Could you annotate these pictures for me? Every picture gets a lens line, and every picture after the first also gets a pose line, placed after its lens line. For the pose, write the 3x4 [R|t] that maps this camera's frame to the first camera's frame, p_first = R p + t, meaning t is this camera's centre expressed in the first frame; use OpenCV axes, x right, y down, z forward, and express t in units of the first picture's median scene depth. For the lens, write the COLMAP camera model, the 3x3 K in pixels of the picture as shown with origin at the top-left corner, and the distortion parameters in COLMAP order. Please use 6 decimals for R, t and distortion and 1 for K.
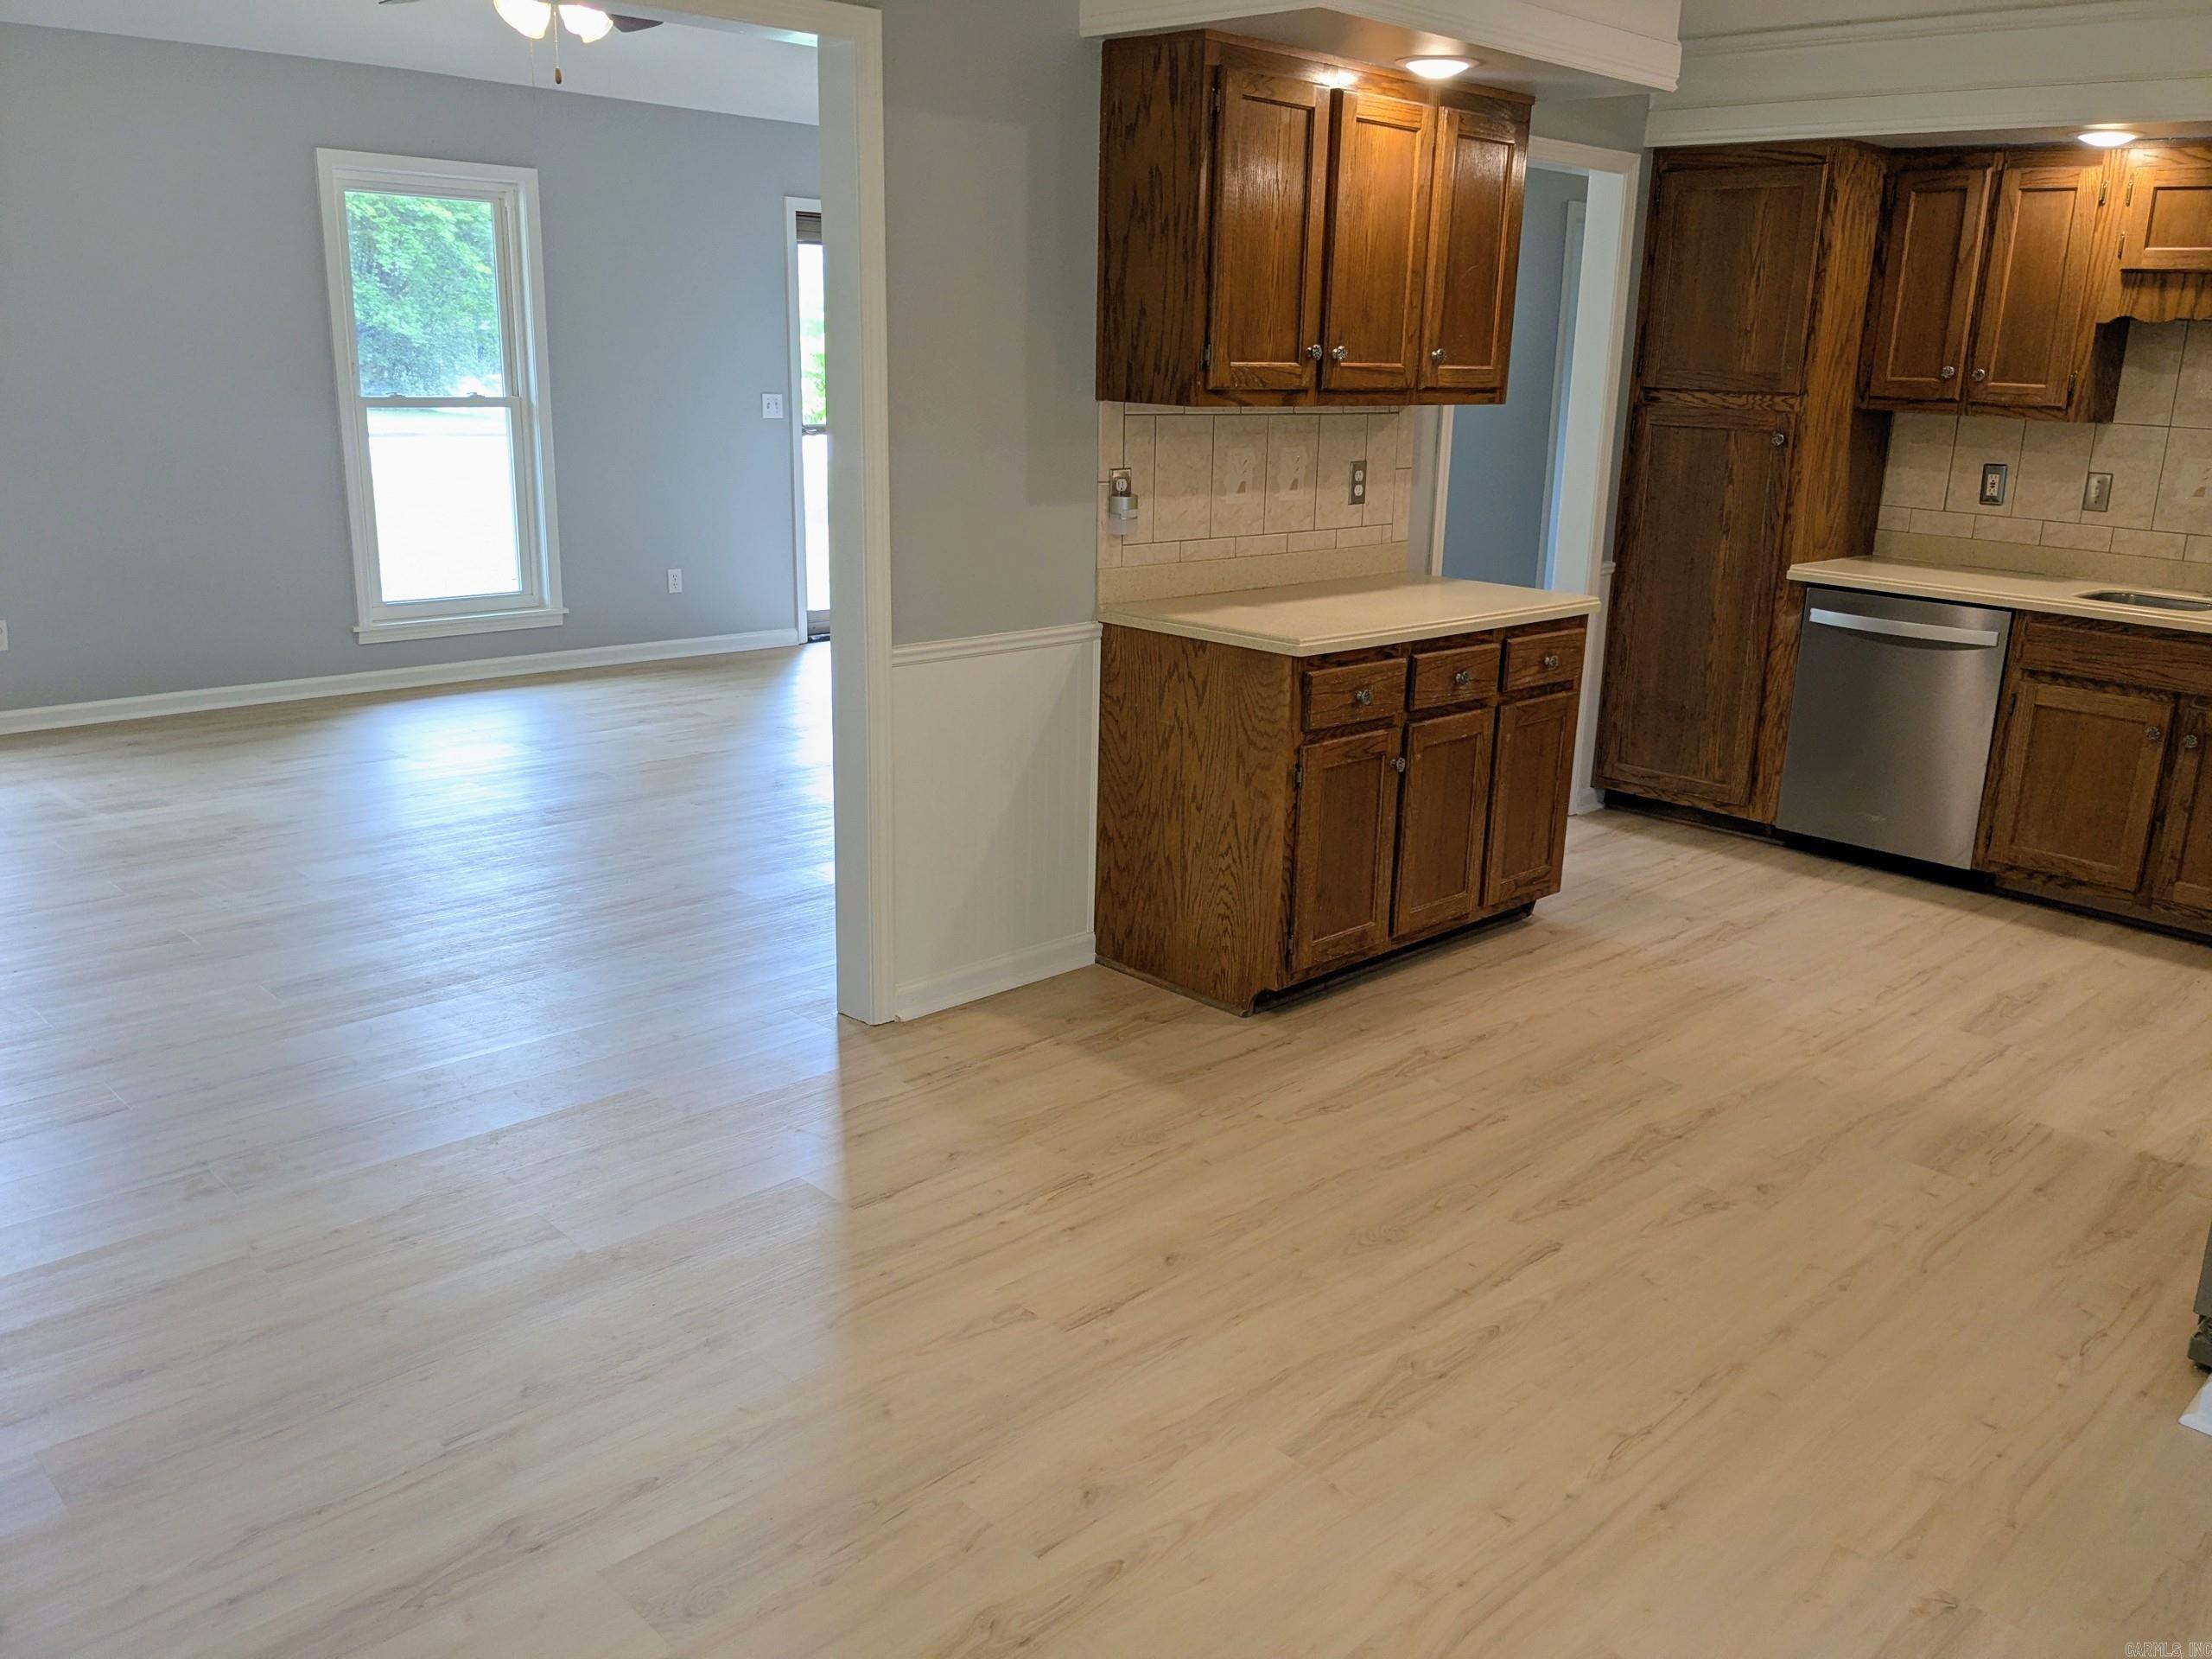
lens RADIAL K [[1739.6, 0, 1132.8], [0, 1739.6, 813.2], [0, 0, 1]] dist [0.066292, -0.095763]
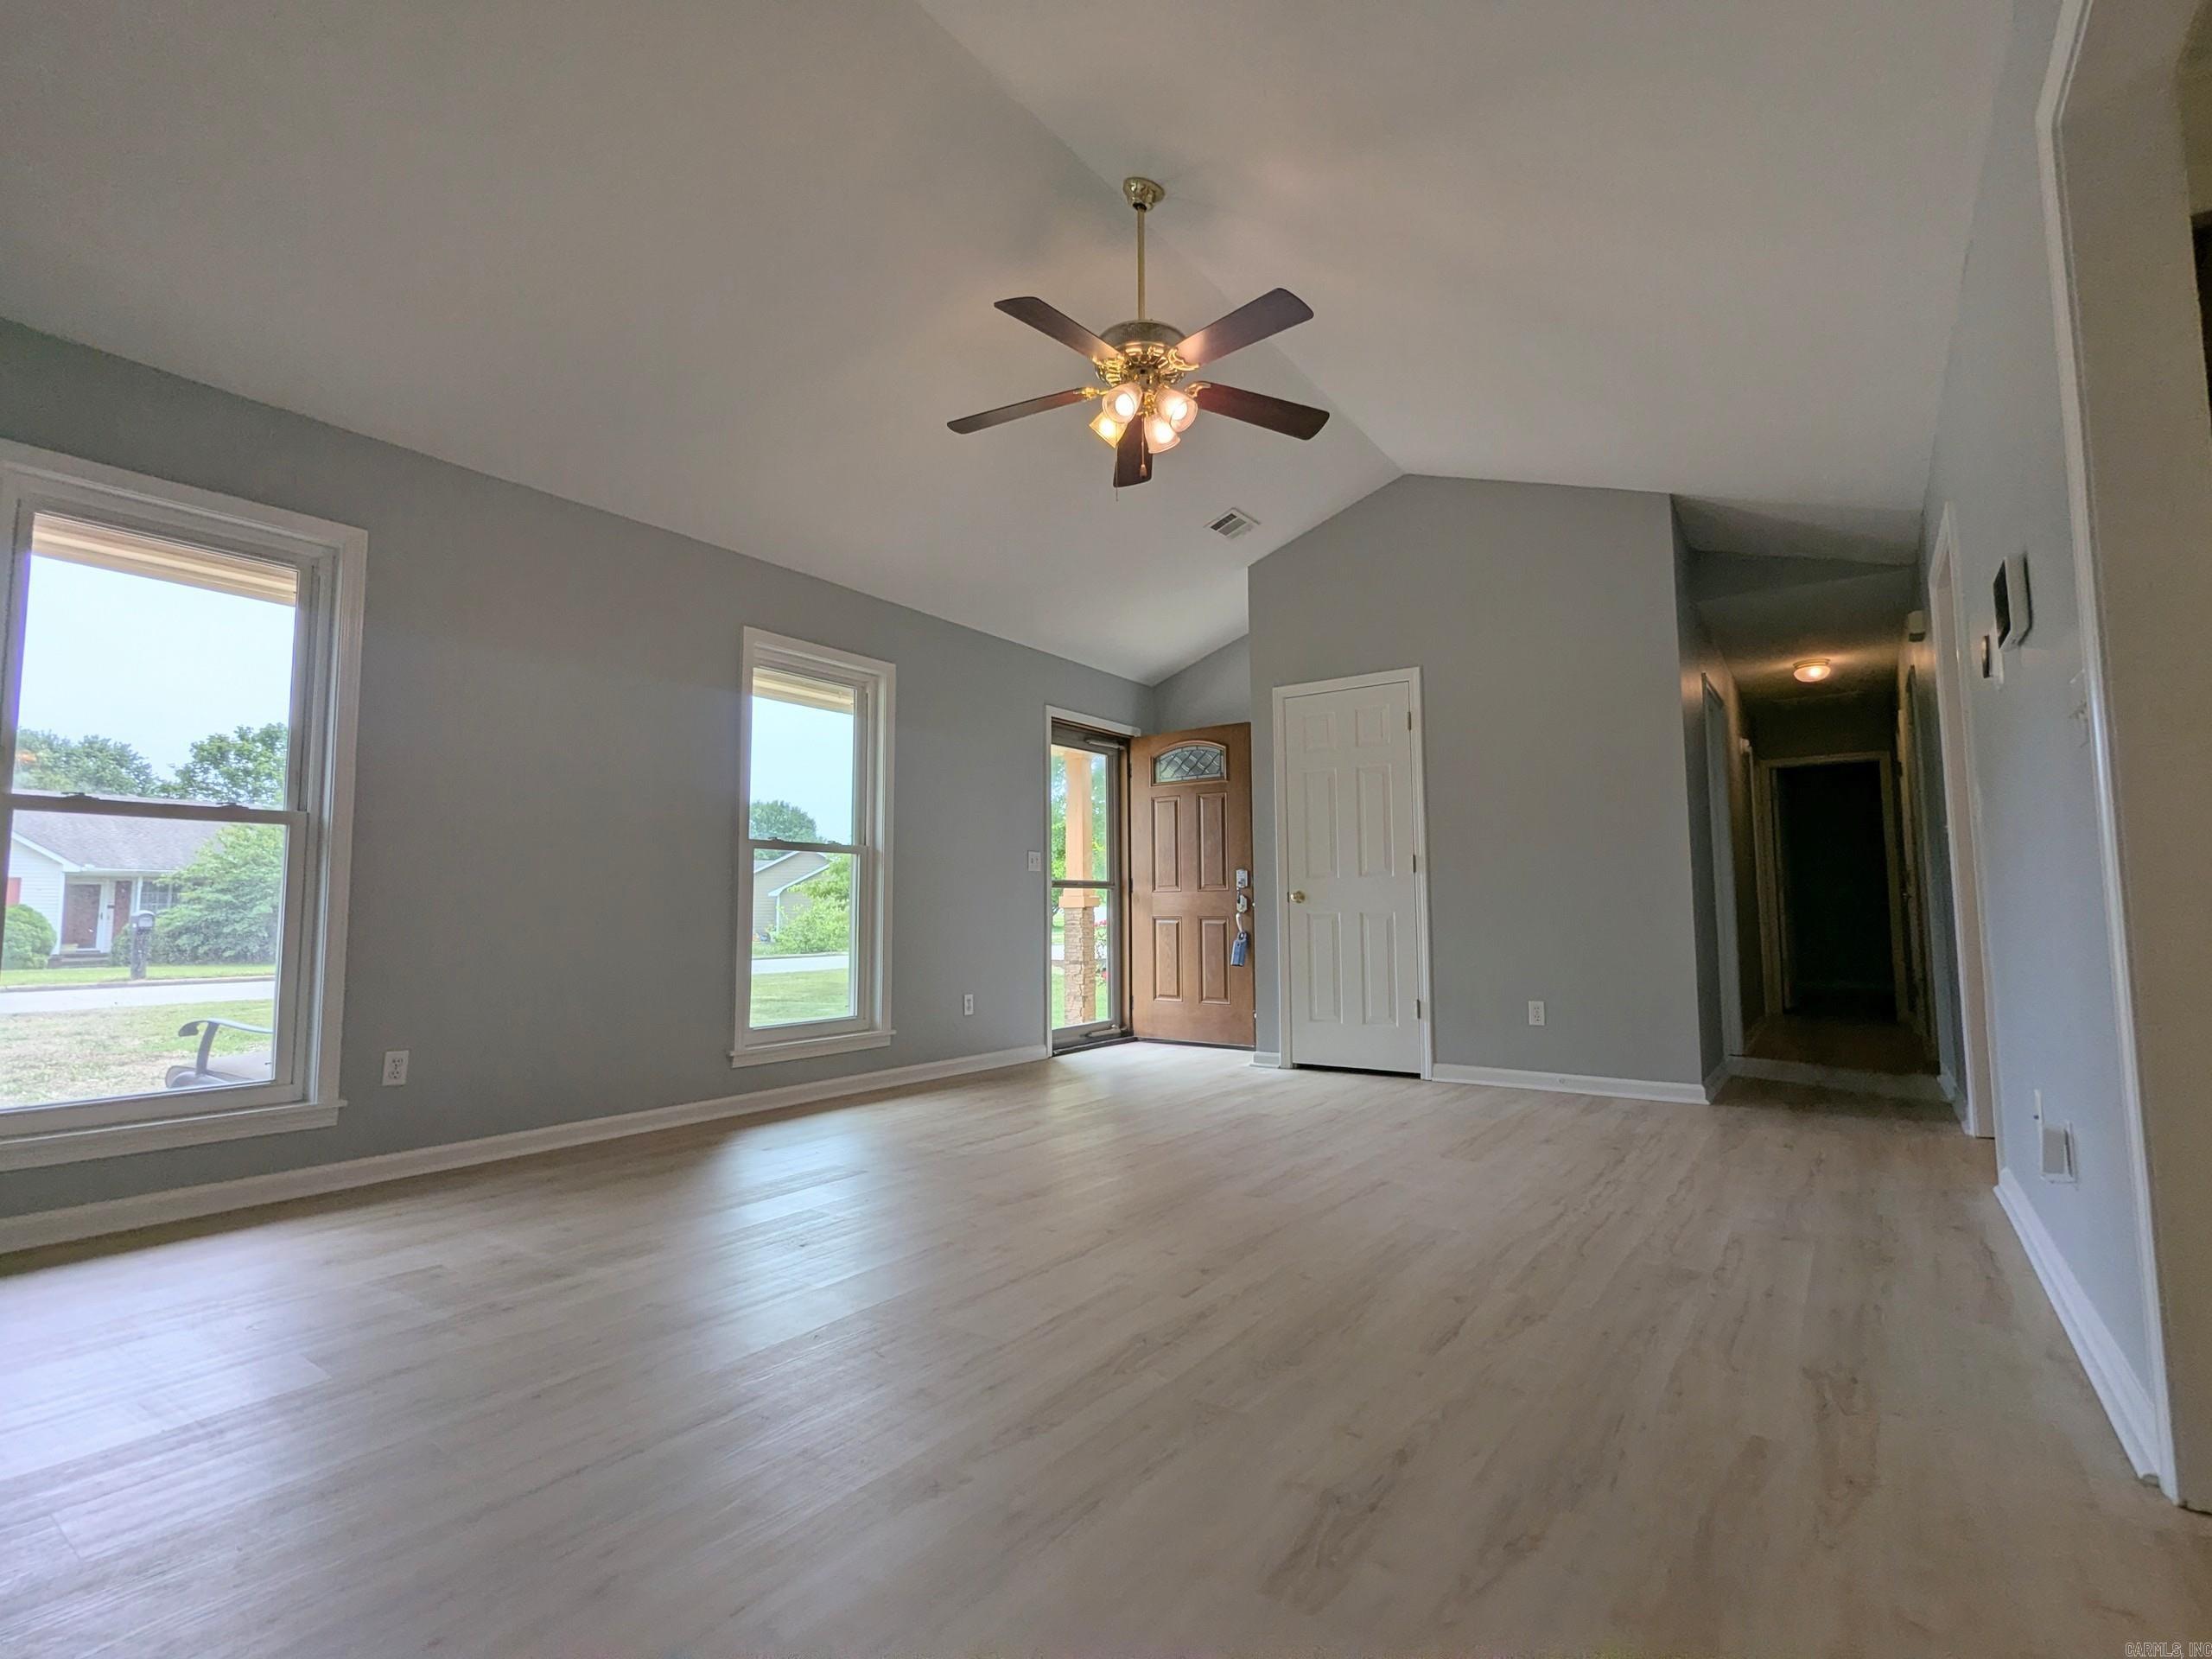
lens RADIAL K [[1044.6, 0, 1101.8], [0, 1044.6, 828.2], [0, 0, 1]] dist [-0.000471, 0.001420]
pose [[0.985707, -0.022374, 0.166974, -0.555661], [0.077275, 0.940771, -0.330118, -0.016023], [-0.149698, 0.338303, 0.929054, 0.594870]]
